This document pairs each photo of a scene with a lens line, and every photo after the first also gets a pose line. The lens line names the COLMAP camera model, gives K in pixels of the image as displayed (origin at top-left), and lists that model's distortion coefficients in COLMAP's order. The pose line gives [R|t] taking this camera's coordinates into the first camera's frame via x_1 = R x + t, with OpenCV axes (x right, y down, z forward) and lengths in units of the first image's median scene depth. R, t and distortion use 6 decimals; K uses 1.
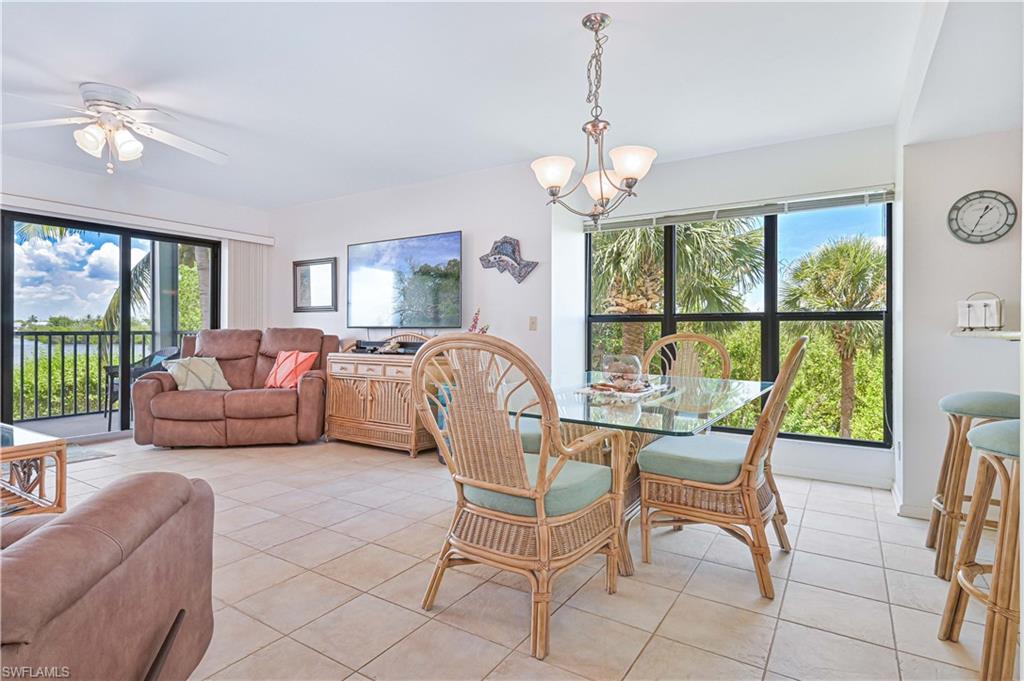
lens RADIAL K [[537.1, 0, 517.1], [0, 537.1, 331.0], [0, 0, 1]] dist [-0.001015, -0.001098]
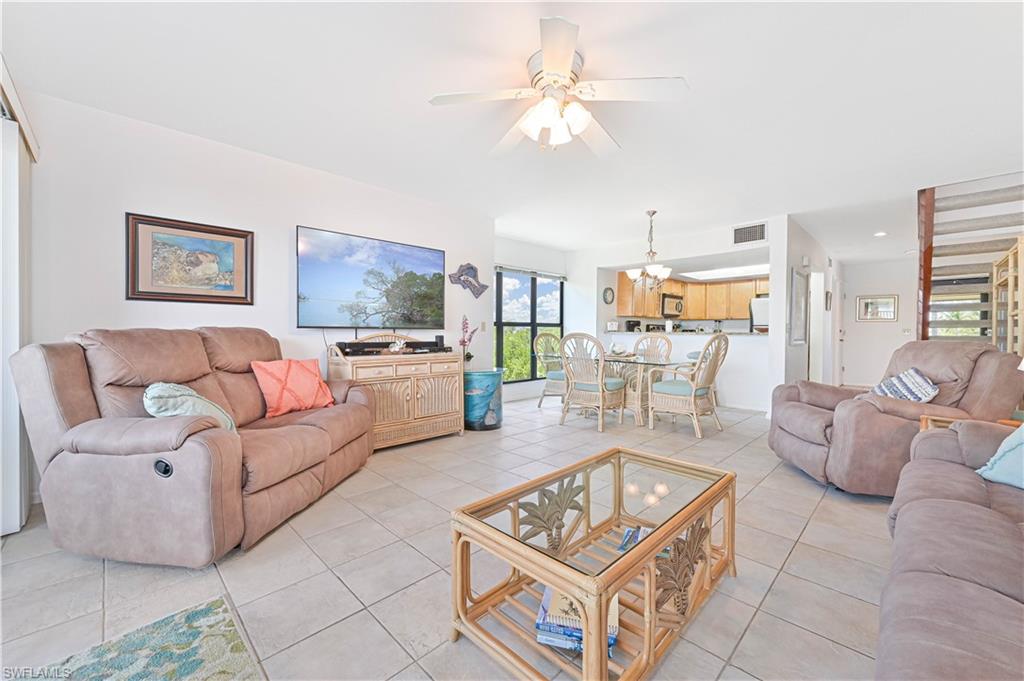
lens RADIAL K [[409.3, 0, 519.5], [0, 409.3, 336.8], [0, 0, 1]] dist [-0.001234, 0.000606]
pose [[0.202805, -0.016185, 0.979085, -0.993893], [-0.005483, 0.999829, 0.017664, -0.005669], [-0.979204, -0.008950, 0.202682, 0.634295]]
